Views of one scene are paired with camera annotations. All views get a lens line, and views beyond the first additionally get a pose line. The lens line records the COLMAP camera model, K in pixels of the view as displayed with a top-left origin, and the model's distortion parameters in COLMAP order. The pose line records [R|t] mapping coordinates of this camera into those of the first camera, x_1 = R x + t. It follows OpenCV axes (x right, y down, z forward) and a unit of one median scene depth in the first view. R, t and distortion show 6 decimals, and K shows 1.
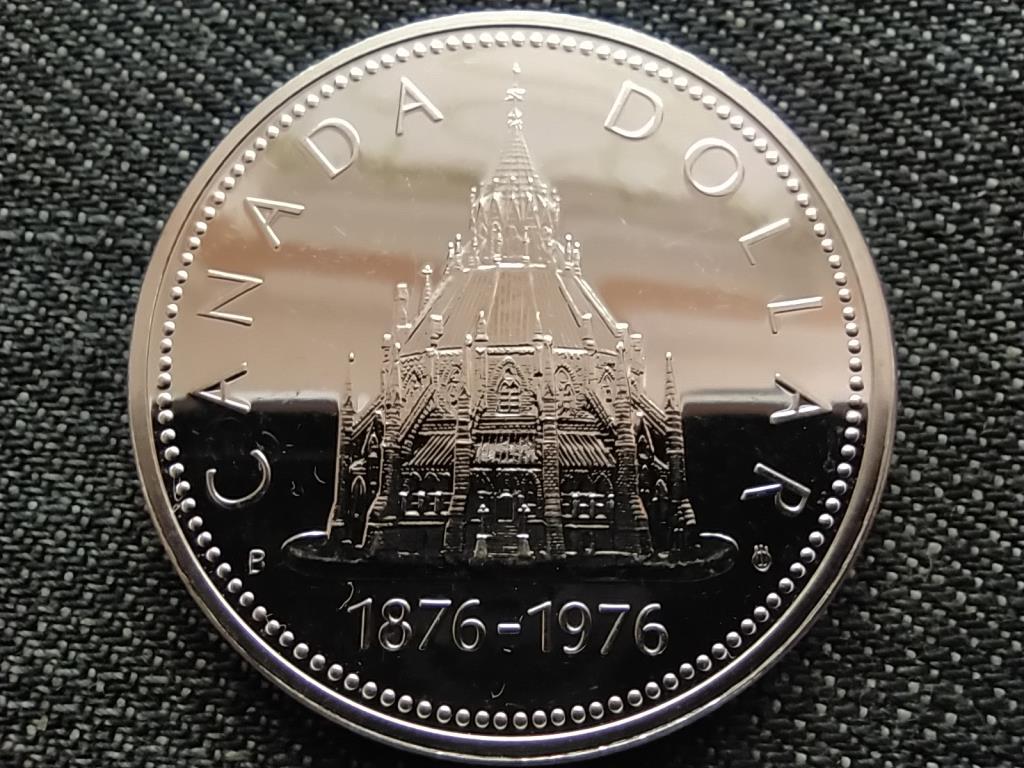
lens RADIAL K [[572.4, 0, 502.2], [0, 572.4, 405.4], [0, 0, 1]] dist [0.001898, -0.015583]
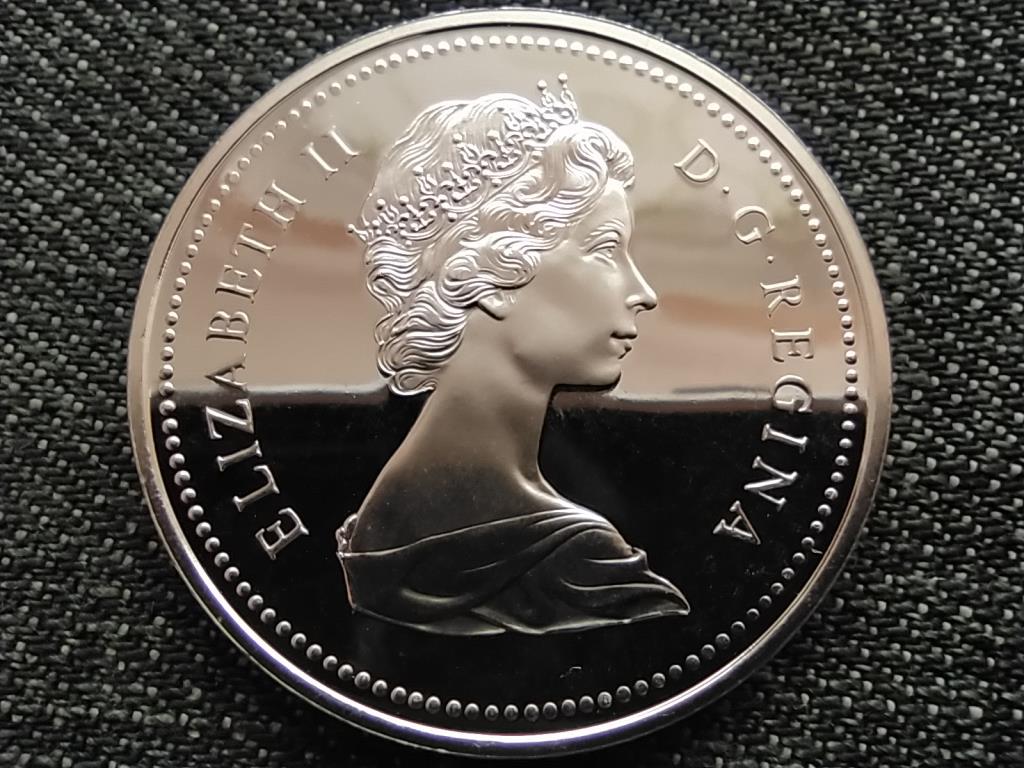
lens RADIAL K [[572.4, 0, 524.5], [0, 572.4, 406.0], [0, 0, 1]] dist [0.001898, -0.015583]
pose [[0.999606, 0.009193, 0.026539, 0.439614], [-0.009546, 0.999867, 0.013215, 0.185999], [-0.026414, -0.013463, 0.999560, -0.027399]]
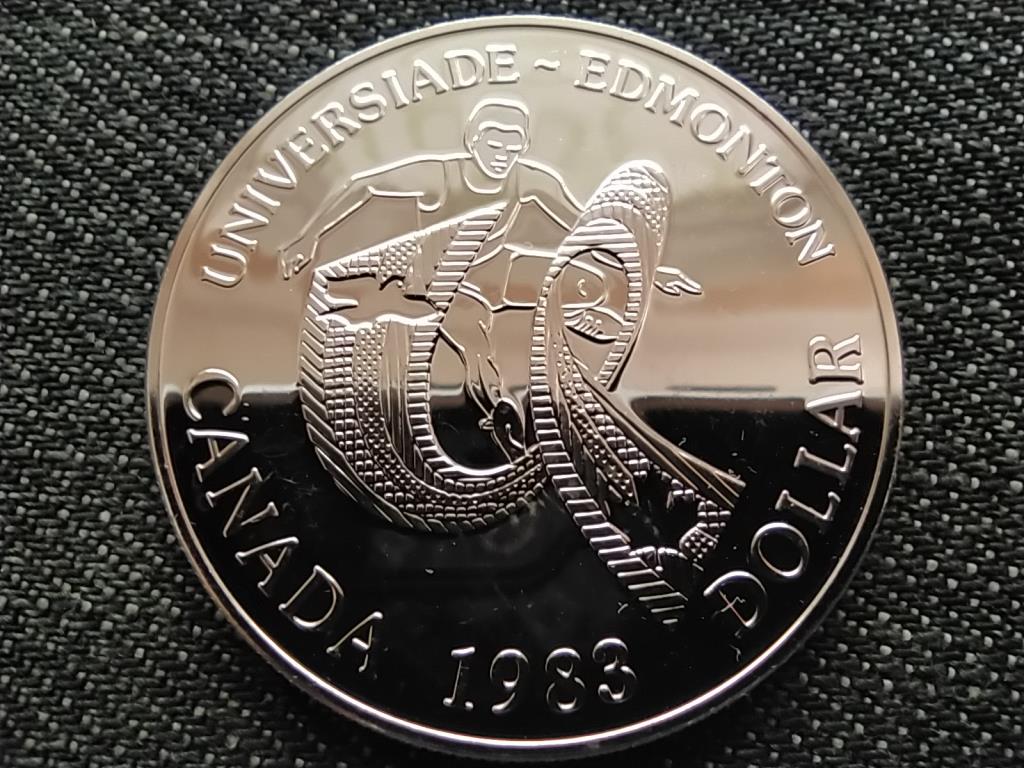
lens RADIAL K [[572.4, 0, 514.8], [0, 572.4, 394.3], [0, 0, 1]] dist [0.001898, -0.015583]
pose [[0.999837, 0.007341, 0.016482, 0.256442], [-0.007281, 0.999967, -0.003686, -0.135641], [-0.016508, 0.003566, 0.999857, 0.009447]]
